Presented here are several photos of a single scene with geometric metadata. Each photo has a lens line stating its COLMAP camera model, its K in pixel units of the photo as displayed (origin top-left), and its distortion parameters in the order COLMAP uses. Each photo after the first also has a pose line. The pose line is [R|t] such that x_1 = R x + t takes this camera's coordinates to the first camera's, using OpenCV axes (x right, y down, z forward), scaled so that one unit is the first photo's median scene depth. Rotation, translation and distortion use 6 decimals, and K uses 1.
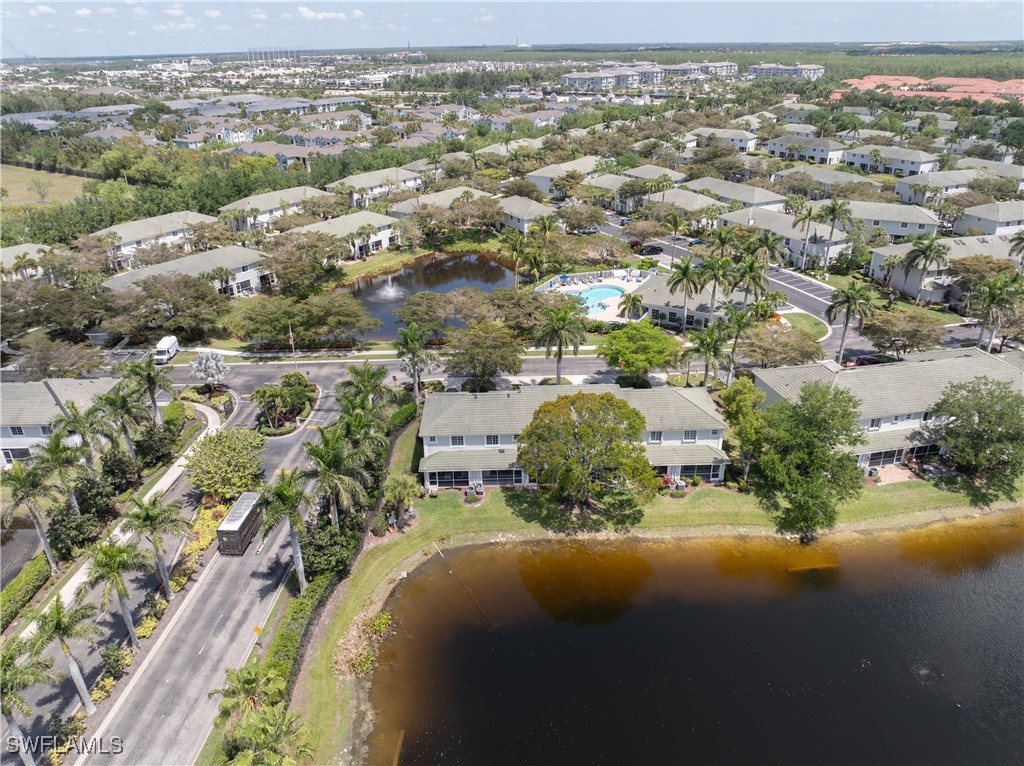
lens RADIAL K [[751.8, 0, 511.4], [0, 751.8, 383.0], [0, 0, 1]] dist [-0.042635, -0.003241]
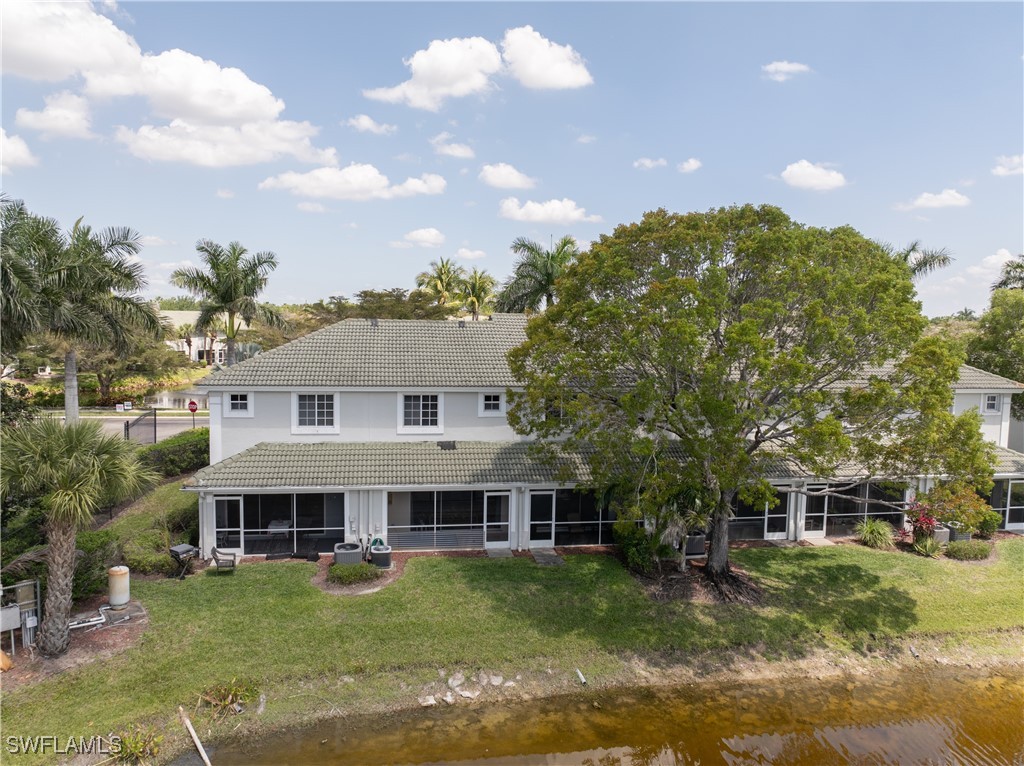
lens RADIAL K [[751.8, 0, 513.6], [0, 751.8, 382.8], [0, 0, 1]] dist [-0.042635, -0.003241]
pose [[0.989179, 0.023759, 0.144777, -0.034965], [0.029299, 0.934934, -0.353609, 0.194664], [-0.143758, 0.354025, 0.924121, 0.707408]]
